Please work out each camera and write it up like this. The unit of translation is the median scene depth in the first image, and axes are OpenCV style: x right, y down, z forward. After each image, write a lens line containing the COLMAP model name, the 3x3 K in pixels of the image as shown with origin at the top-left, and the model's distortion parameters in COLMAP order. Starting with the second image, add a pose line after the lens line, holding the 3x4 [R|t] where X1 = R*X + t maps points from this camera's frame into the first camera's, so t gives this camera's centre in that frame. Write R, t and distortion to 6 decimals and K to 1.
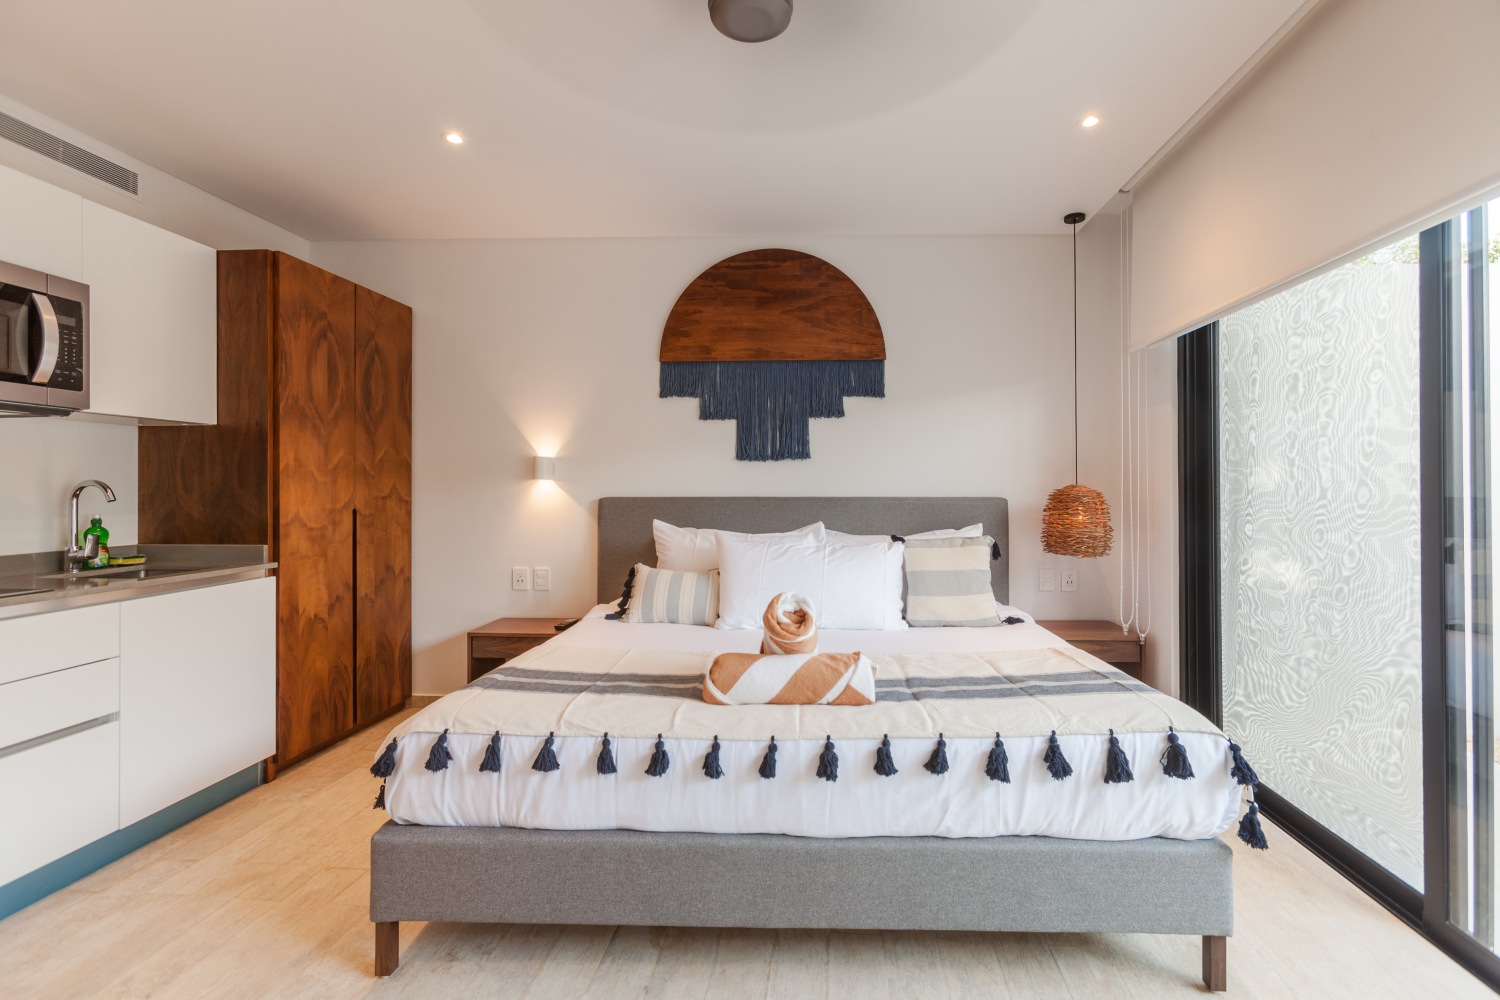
lens RADIAL K [[690.9, 0, 753.4], [0, 690.9, 468.8], [0, 0, 1]] dist [0.009252, 0.000039]
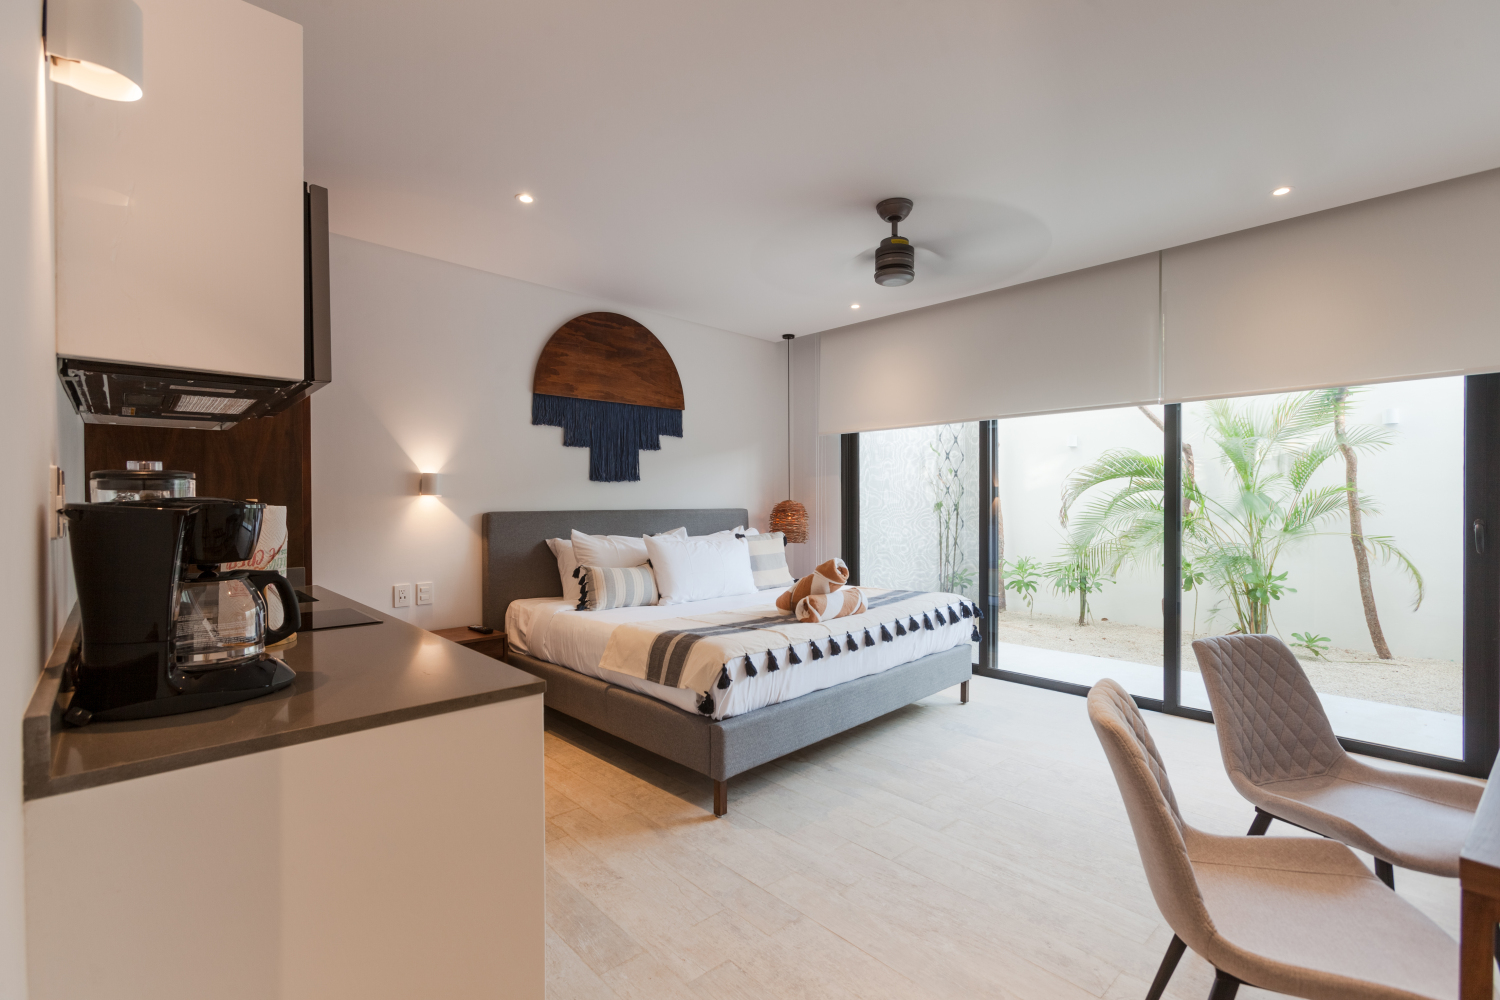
lens RADIAL K [[683.5, 0, 750.0], [0, 683.5, 500.0], [0, 0, 1]] dist [0.010797, -0.000315]
pose [[0.677563, -0.003138, 0.735458, -0.728378], [-0.011547, 0.999822, 0.014904, 0.000261], [-0.735374, -0.018591, 0.677407, -0.030950]]
